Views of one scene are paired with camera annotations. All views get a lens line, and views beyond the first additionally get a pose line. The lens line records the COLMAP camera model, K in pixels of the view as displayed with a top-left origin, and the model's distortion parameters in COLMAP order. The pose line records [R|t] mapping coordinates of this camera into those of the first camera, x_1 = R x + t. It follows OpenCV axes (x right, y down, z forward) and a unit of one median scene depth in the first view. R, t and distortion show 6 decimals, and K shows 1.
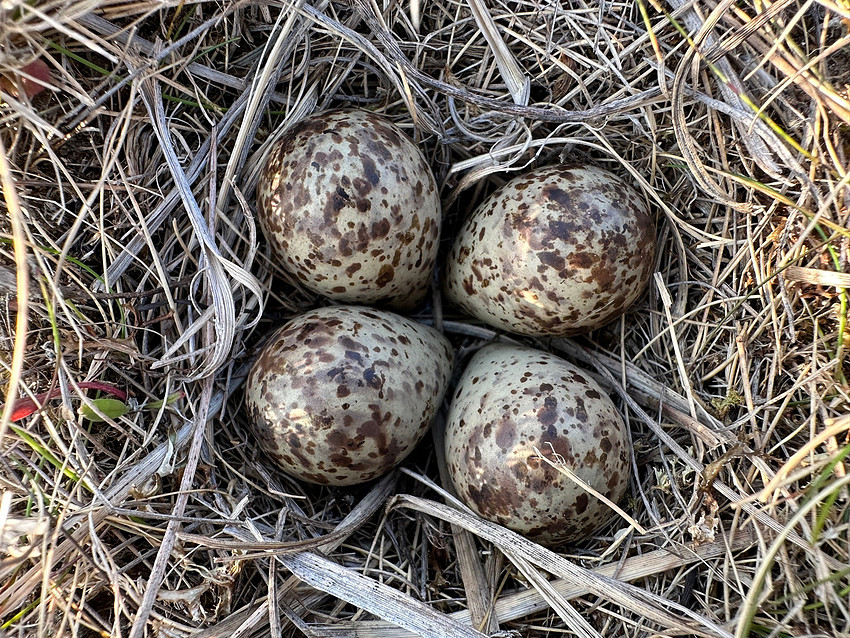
lens RADIAL K [[597.7, 0, 426.4], [0, 597.7, 318.0], [0, 0, 1]] dist [-0.000526, -0.015796]
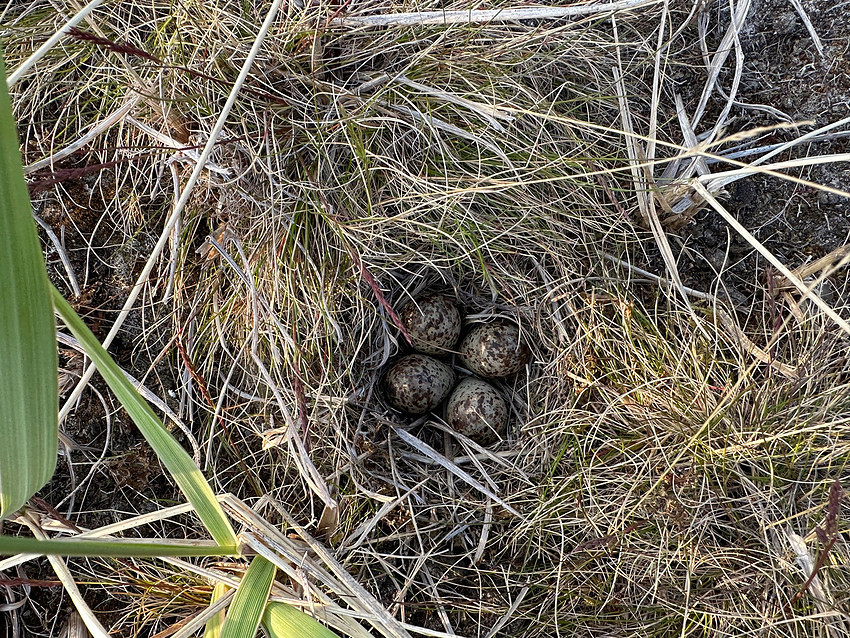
lens RADIAL K [[597.7, 0, 421.7], [0, 597.7, 321.0], [0, 0, 1]] dist [-0.000526, -0.015796]
pose [[0.982240, 0.184493, -0.034157, -0.079214], [-0.185803, 0.981761, -0.040290, -0.071409], [0.026101, 0.045921, 0.998604, -2.196846]]
